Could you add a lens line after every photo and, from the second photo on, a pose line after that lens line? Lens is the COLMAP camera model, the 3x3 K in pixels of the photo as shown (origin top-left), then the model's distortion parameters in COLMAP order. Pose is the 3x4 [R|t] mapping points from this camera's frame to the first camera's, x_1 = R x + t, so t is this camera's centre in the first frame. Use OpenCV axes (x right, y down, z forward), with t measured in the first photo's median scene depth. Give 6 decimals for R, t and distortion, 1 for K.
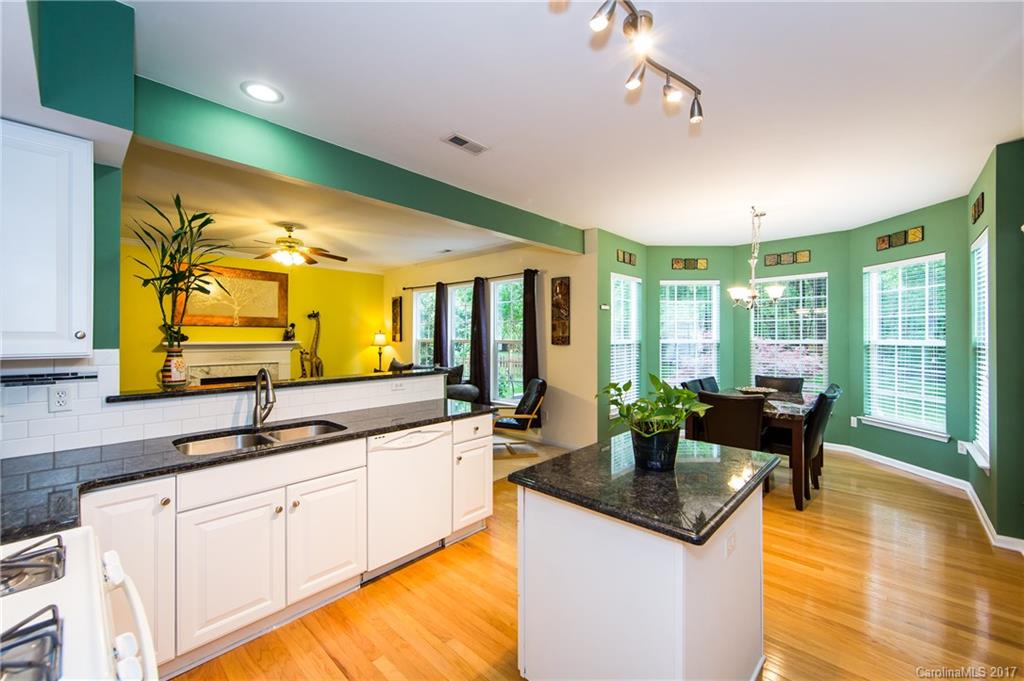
lens RADIAL K [[410.2, 0, 509.8], [0, 410.2, 340.2], [0, 0, 1]] dist [-0.001879, -0.000184]
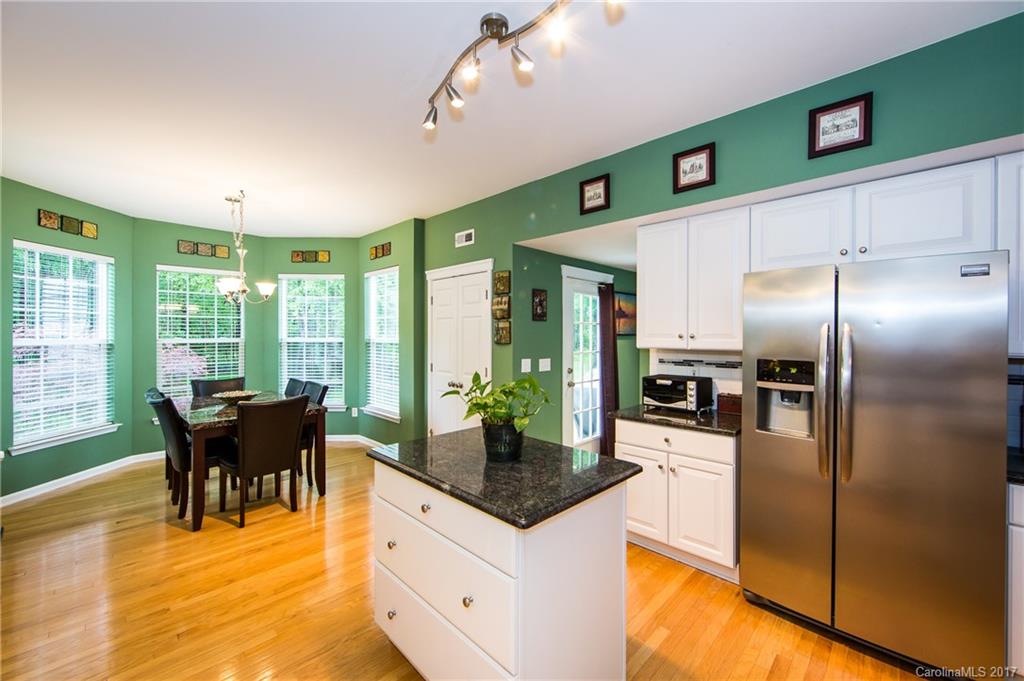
lens RADIAL K [[405.5, 0, 511.2], [0, 405.5, 335.8], [0, 0, 1]] dist [-0.000465, -0.000115]
pose [[0.016692, -0.000143, 0.999861, -0.229733], [0.009100, 0.999959, -0.000009, -0.000892], [-0.999819, 0.009099, 0.016692, 0.319442]]
